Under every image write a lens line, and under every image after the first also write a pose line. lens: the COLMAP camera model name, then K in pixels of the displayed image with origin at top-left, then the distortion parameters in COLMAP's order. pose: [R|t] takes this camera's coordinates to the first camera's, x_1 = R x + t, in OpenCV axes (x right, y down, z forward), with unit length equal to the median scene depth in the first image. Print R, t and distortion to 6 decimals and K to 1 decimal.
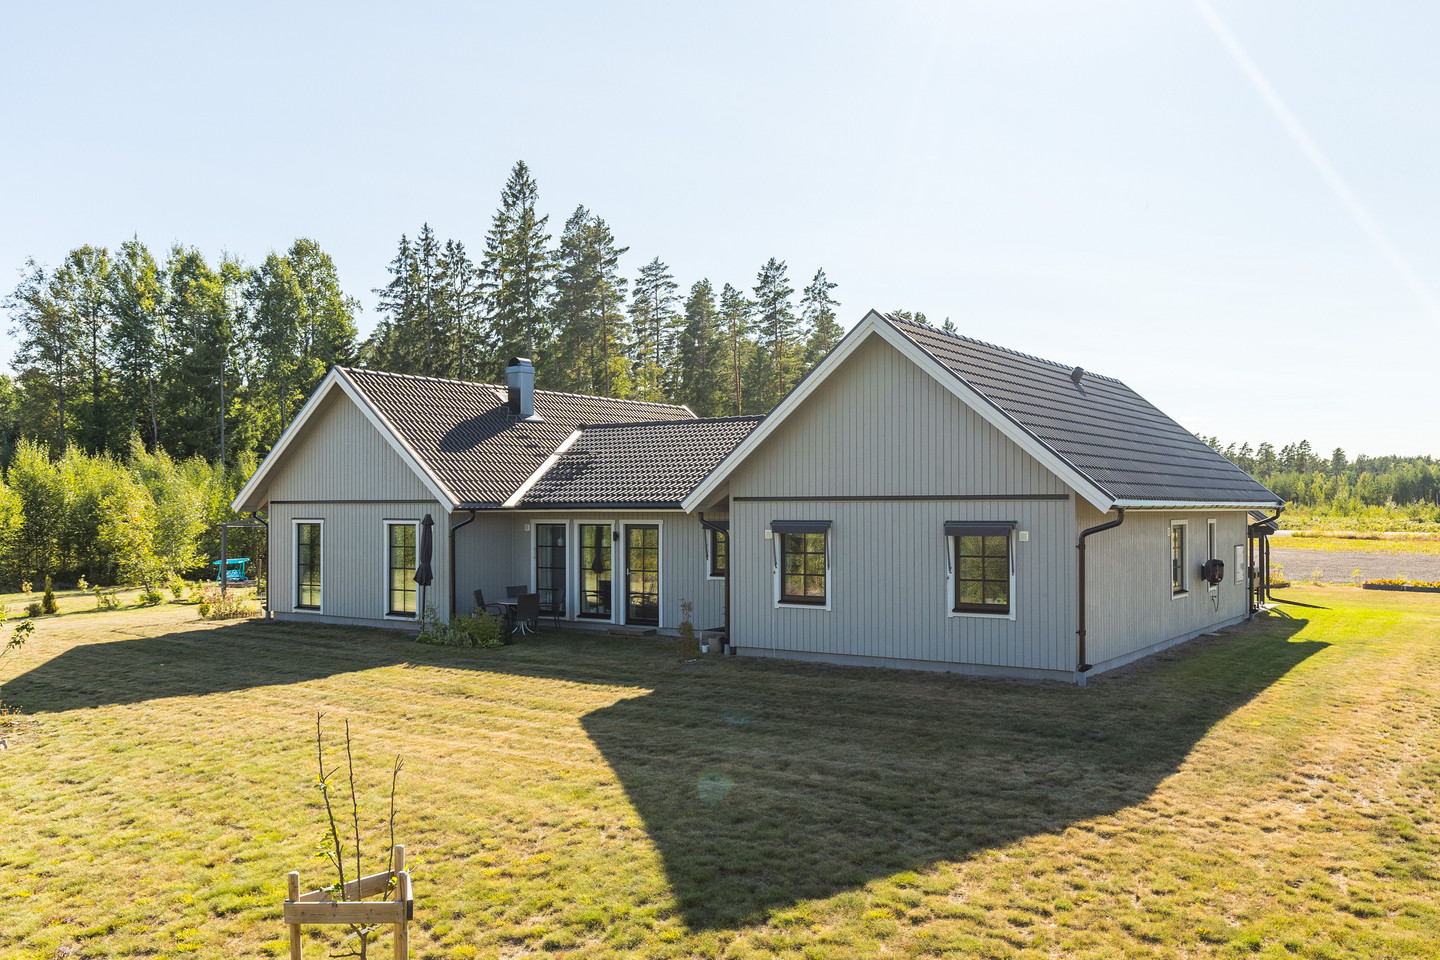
lens RADIAL K [[1174.2, 0, 800.9], [0, 1174.2, 479.2], [0, 0, 1]] dist [-0.017373, -0.016827]
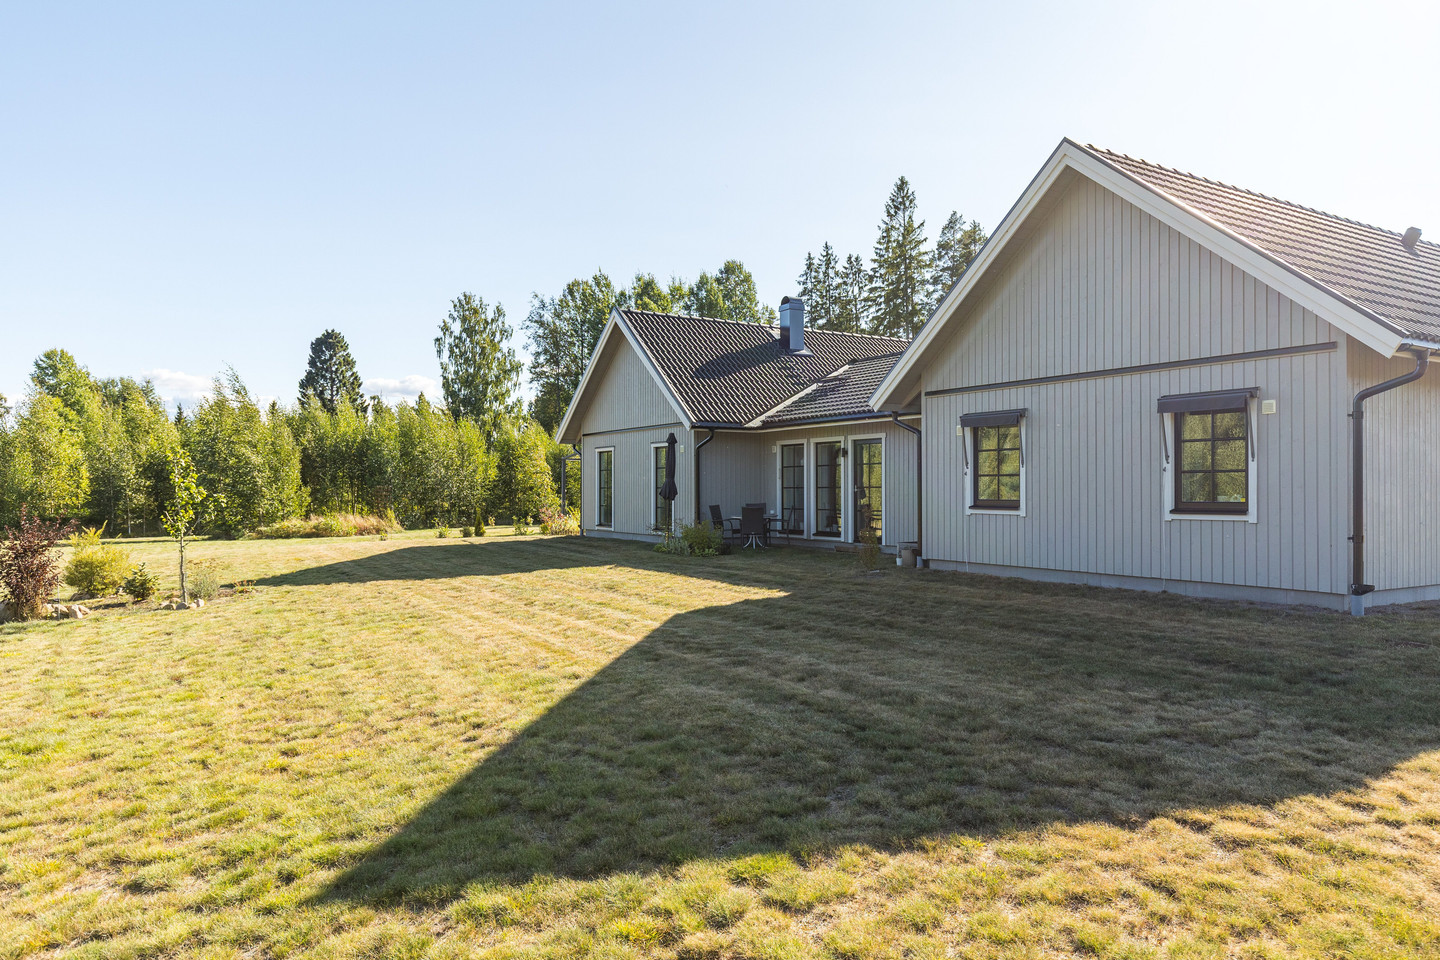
lens RADIAL K [[983.8, 0, 711.2], [0, 983.8, 484.9], [0, 0, 1]] dist [-0.005283, -0.005266]
pose [[0.901214, 0.000687, -0.433373, 0.130006], [0.011228, 0.999626, 0.024934, 0.071180], [0.433228, -0.027337, 0.900870, 0.276413]]
